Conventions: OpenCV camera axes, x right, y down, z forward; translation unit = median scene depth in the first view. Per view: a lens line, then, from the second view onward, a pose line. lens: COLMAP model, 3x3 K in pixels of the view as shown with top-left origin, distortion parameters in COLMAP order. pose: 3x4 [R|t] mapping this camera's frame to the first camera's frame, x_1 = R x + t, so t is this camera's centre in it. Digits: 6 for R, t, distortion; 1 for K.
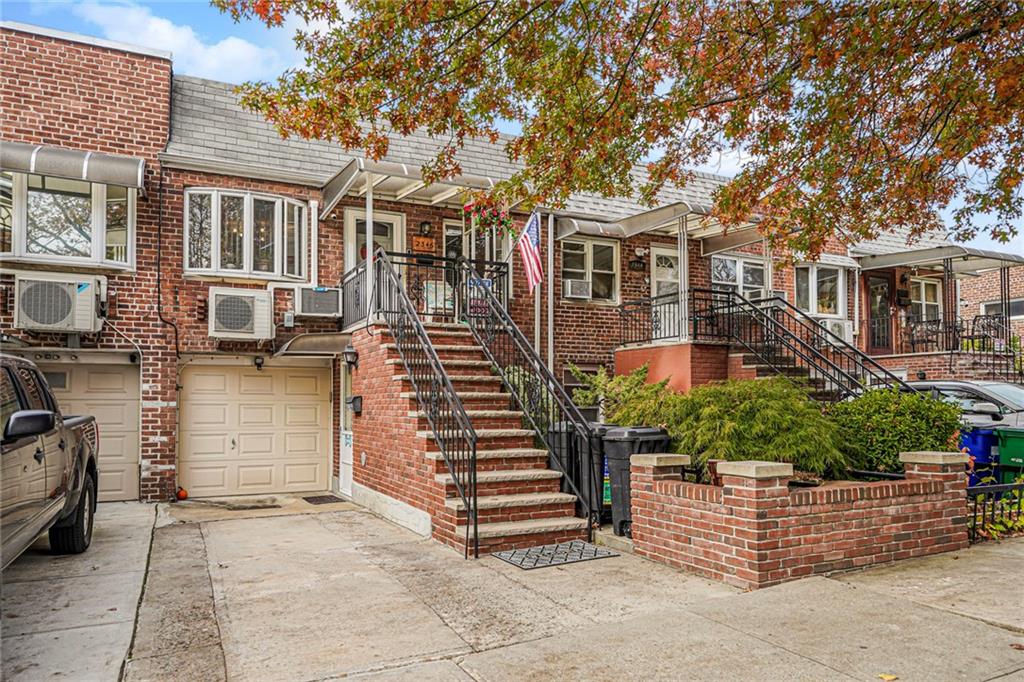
lens RADIAL K [[682.4, 0, 512.0], [0, 682.4, 341.0], [0, 0, 1]] dist [0.000548, 0.002508]
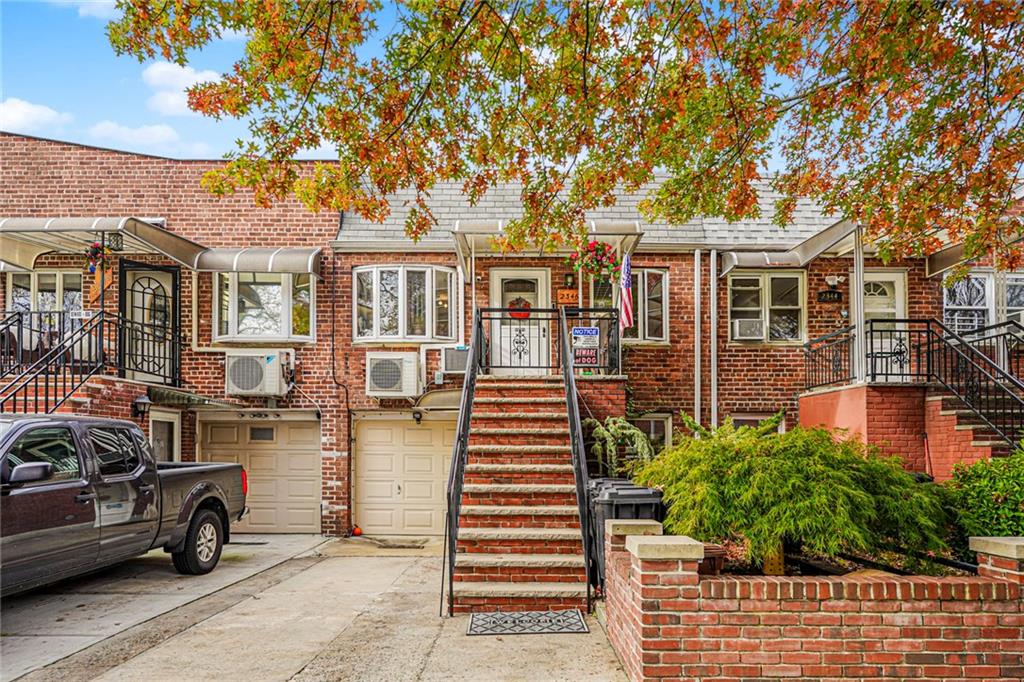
lens RADIAL K [[654.5, 0, 511.6], [0, 654.5, 402.4], [0, 0, 1]] dist [0.000365, 0.002102]
pose [[0.898687, -0.025392, -0.437856, 0.255703], [0.032429, 0.999437, 0.008600, 0.003400], [0.437391, -0.021927, 0.899004, 0.115145]]
